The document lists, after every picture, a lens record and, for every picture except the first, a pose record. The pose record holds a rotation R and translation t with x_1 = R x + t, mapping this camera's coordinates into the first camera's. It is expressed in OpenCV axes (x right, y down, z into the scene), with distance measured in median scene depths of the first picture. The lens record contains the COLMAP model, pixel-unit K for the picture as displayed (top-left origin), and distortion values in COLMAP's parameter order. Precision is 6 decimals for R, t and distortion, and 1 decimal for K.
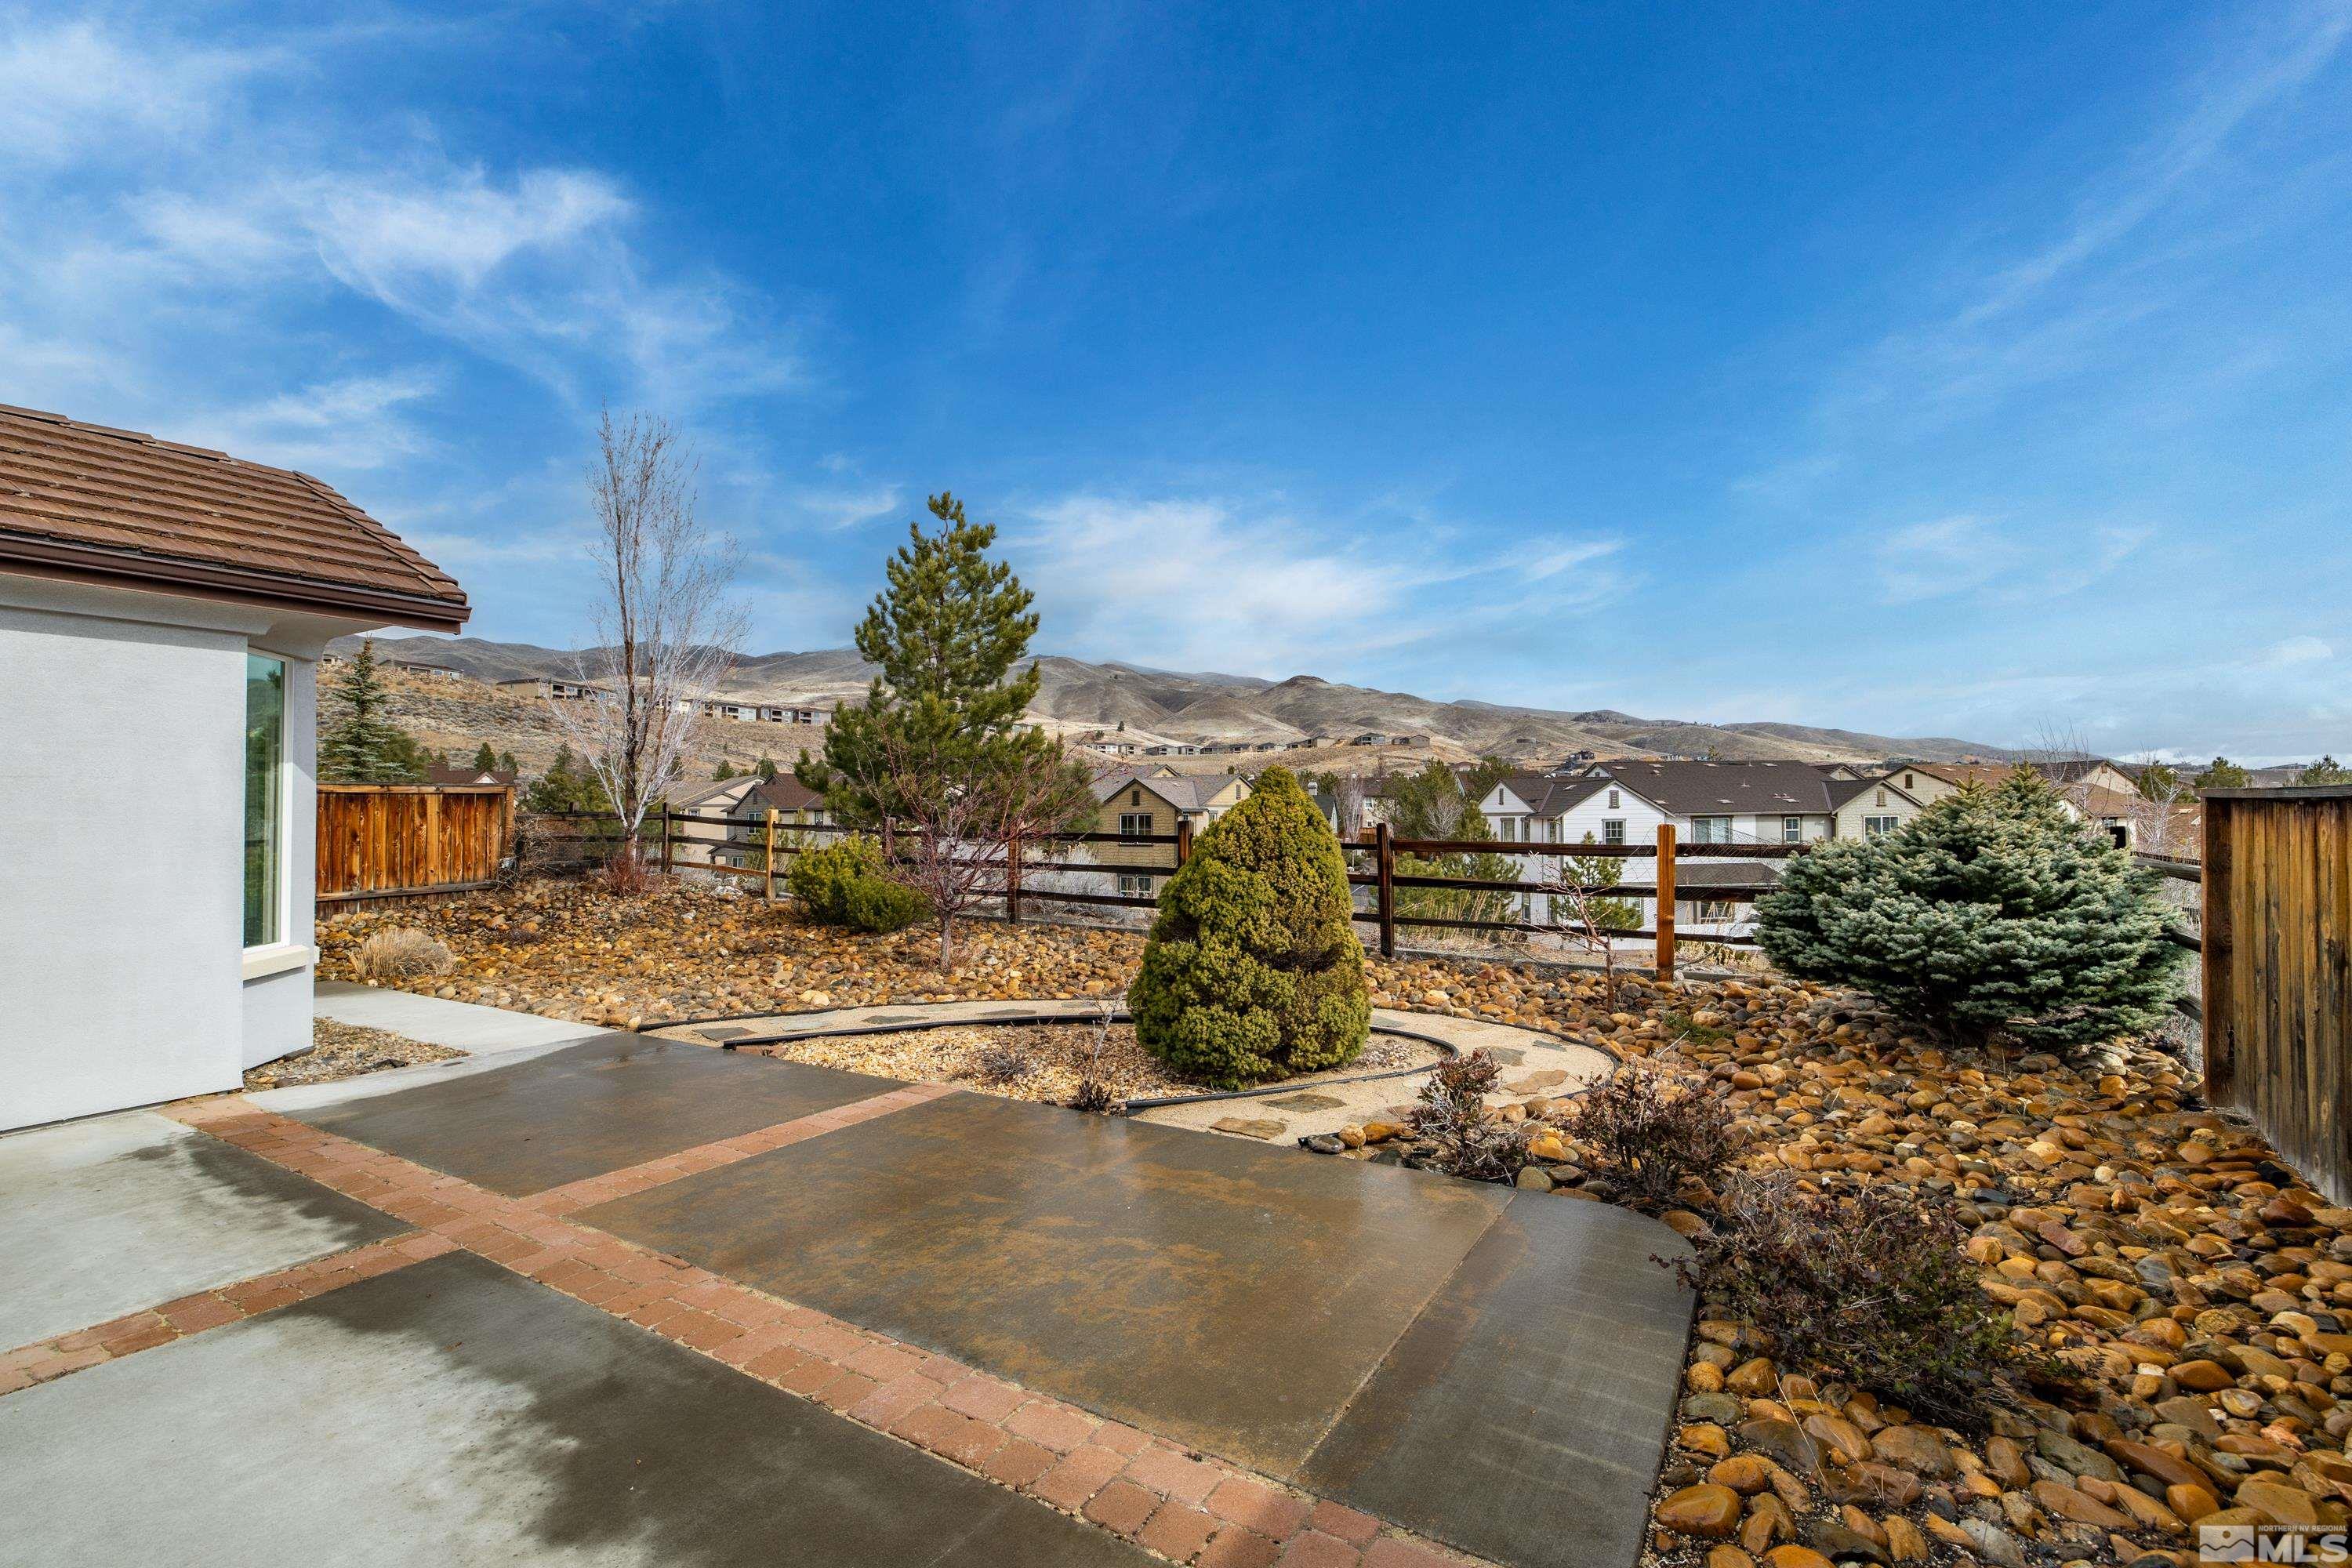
lens RADIAL K [[996.7, 0, 1160.3], [0, 996.7, 802.3], [0, 0, 1]] dist [-0.000333, 0.000015]
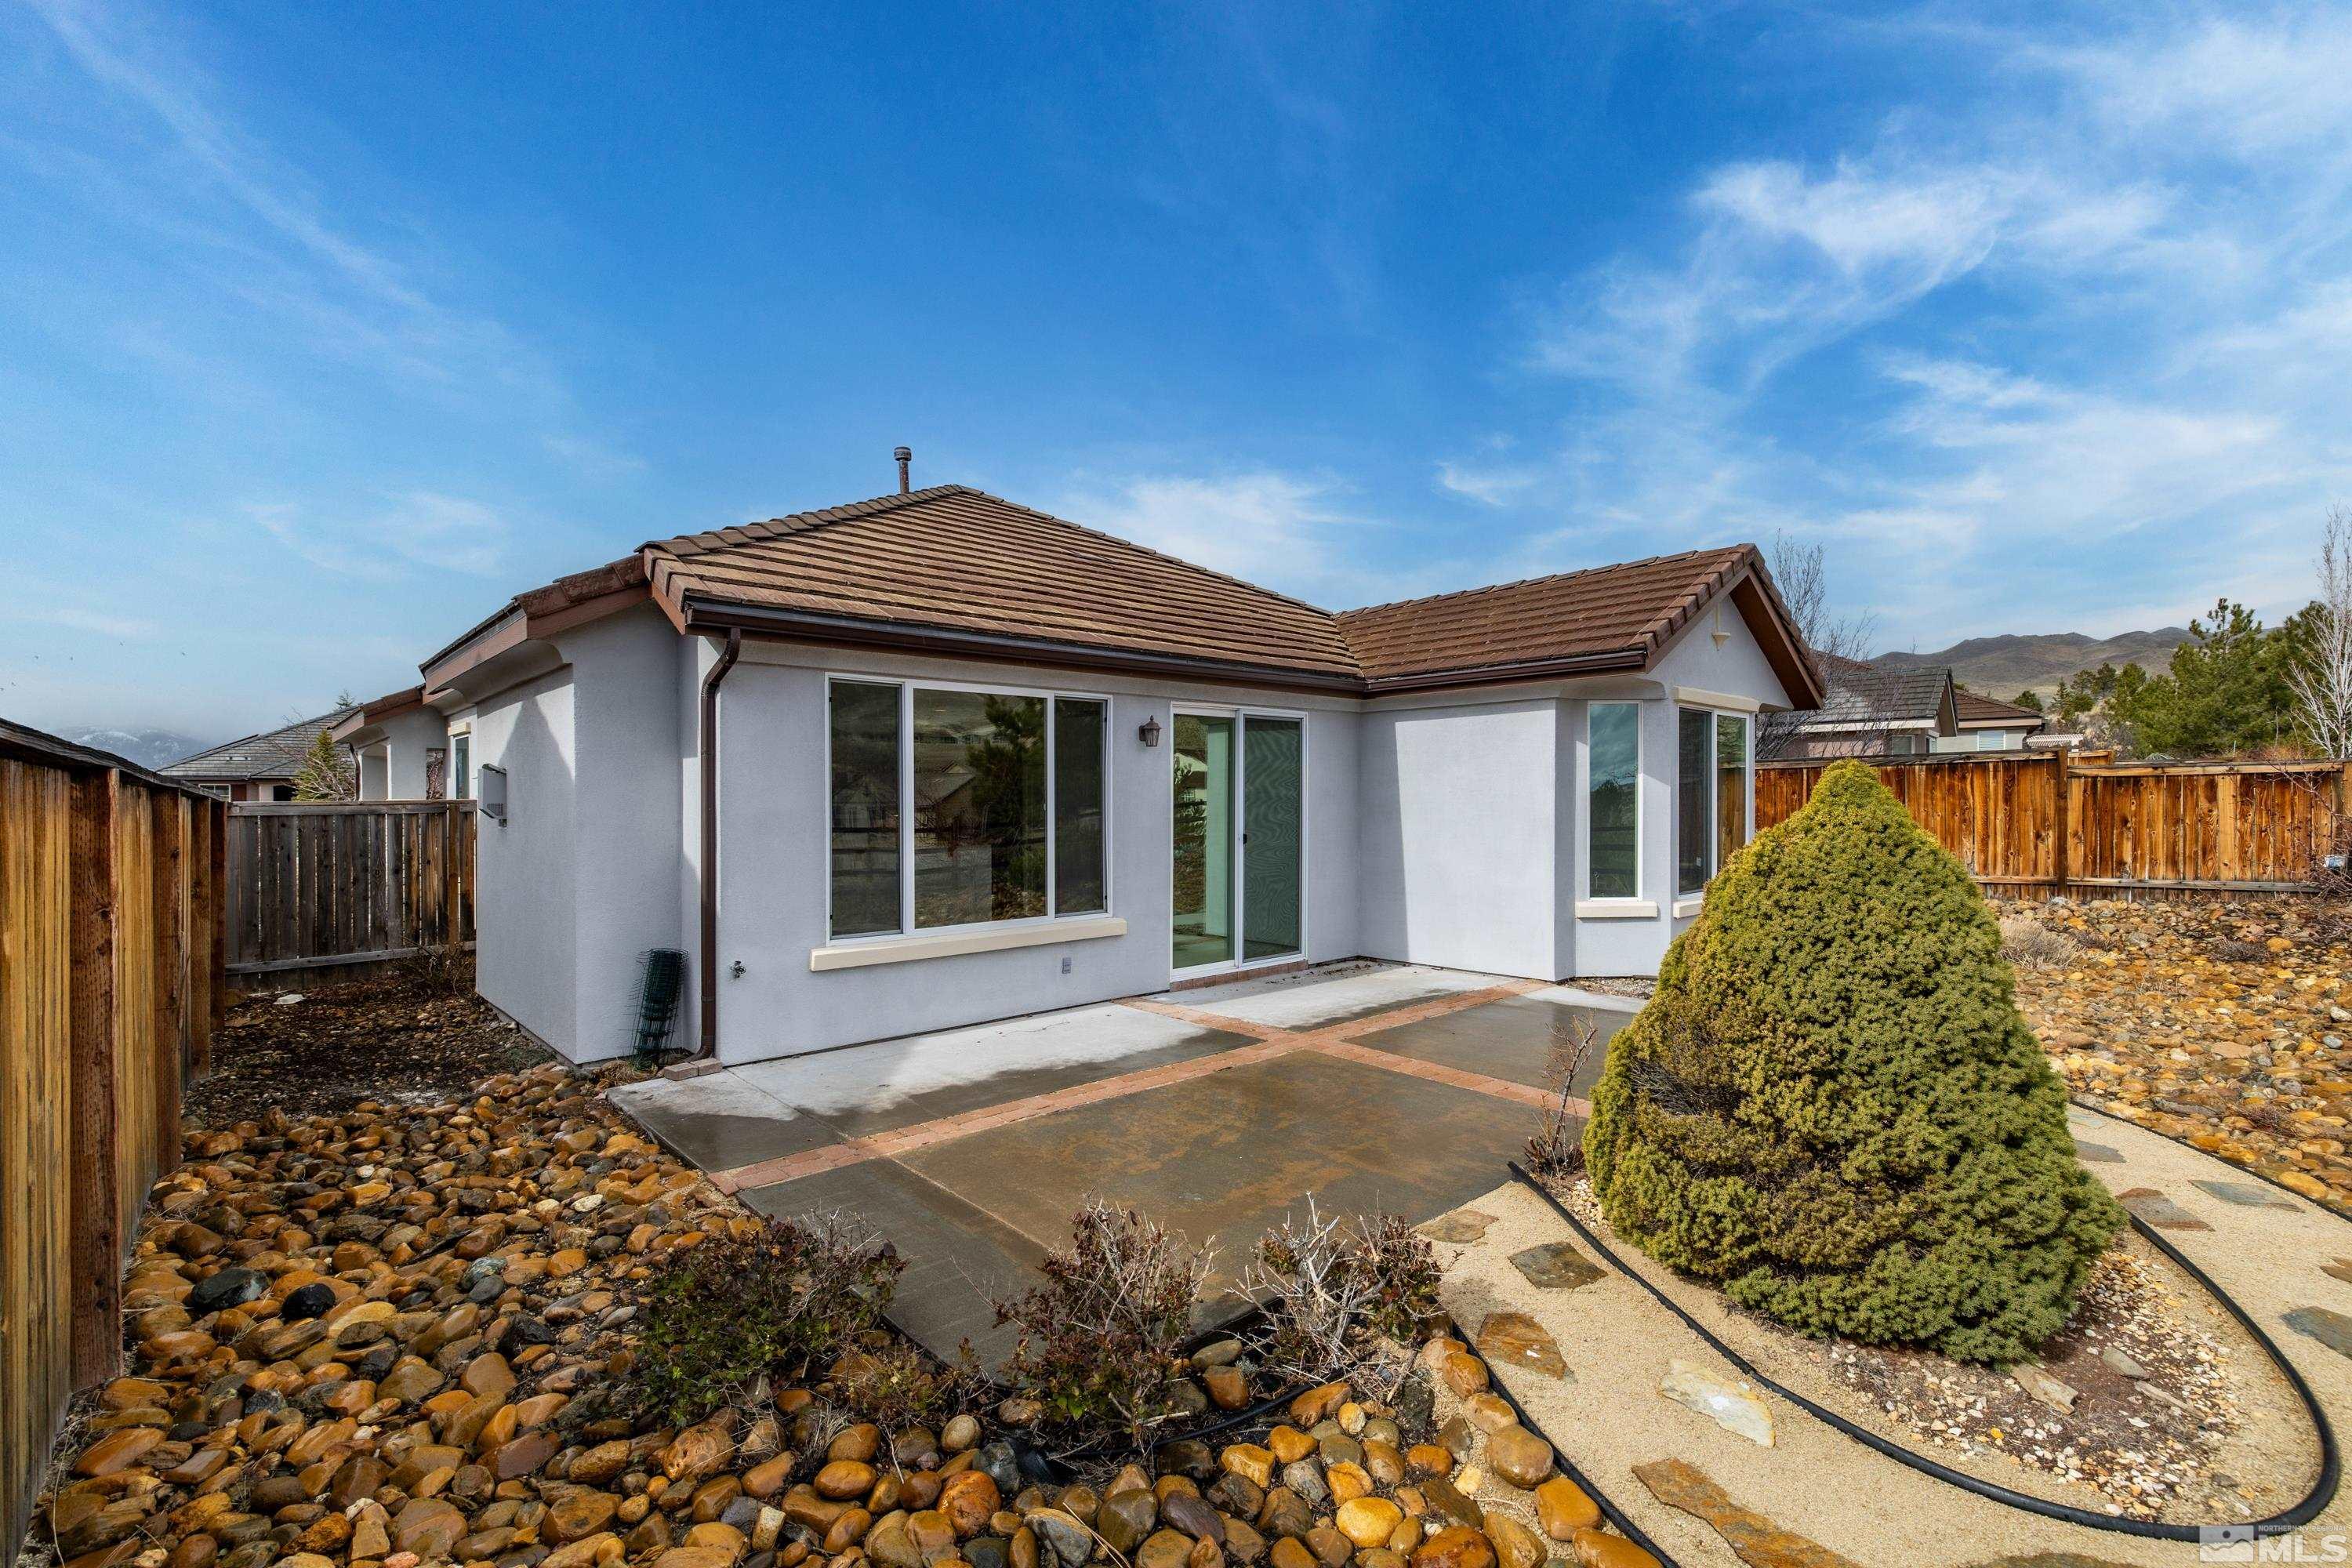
lens RADIAL K [[996.7, 0, 1184.6], [0, 996.7, 801.9], [0, 0, 1]] dist [-0.000333, 0.000015]
pose [[-0.244729, 0.010668, -0.969533, 0.337612], [0.023371, 0.999714, 0.005101, -0.010928], [0.969310, -0.021411, -0.244909, 0.359888]]
